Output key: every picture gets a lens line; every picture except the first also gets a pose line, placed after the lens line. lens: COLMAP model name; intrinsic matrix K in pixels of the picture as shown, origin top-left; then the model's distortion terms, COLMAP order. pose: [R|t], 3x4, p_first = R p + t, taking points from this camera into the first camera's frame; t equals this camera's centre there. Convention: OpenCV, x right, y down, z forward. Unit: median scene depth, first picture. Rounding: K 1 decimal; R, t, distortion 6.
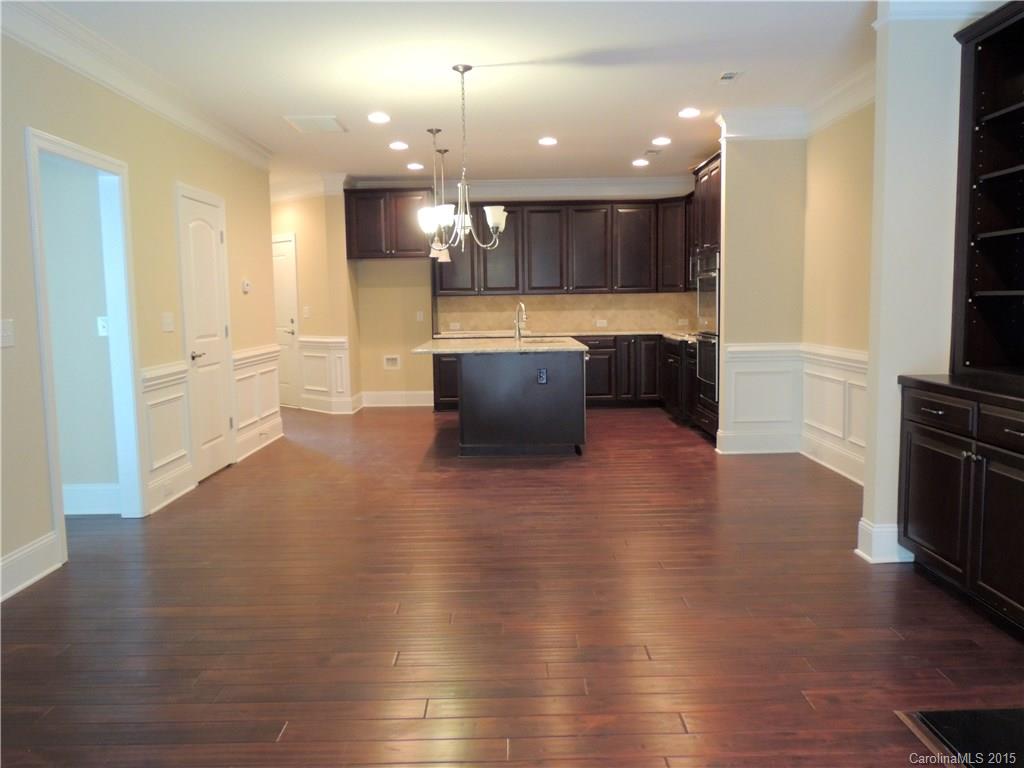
lens RADIAL K [[820.1, 0, 510.1], [0, 820.1, 379.1], [0, 0, 1]] dist [-0.020226, 0.015153]
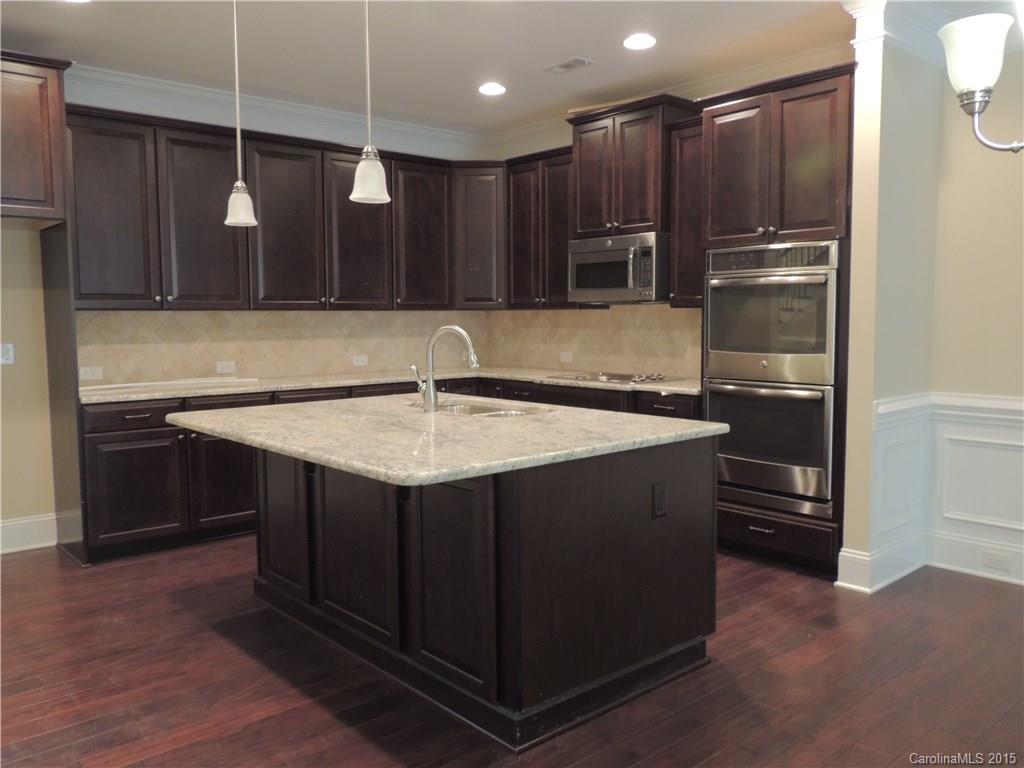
lens RADIAL K [[820.1, 0, 515.2], [0, 820.1, 385.0], [0, 0, 1]] dist [-0.020226, 0.015153]
pose [[0.750138, -0.042862, 0.659891, -0.197529], [0.055252, 0.998470, 0.002045, -0.045266], [-0.658969, 0.034926, 0.751358, 0.482188]]
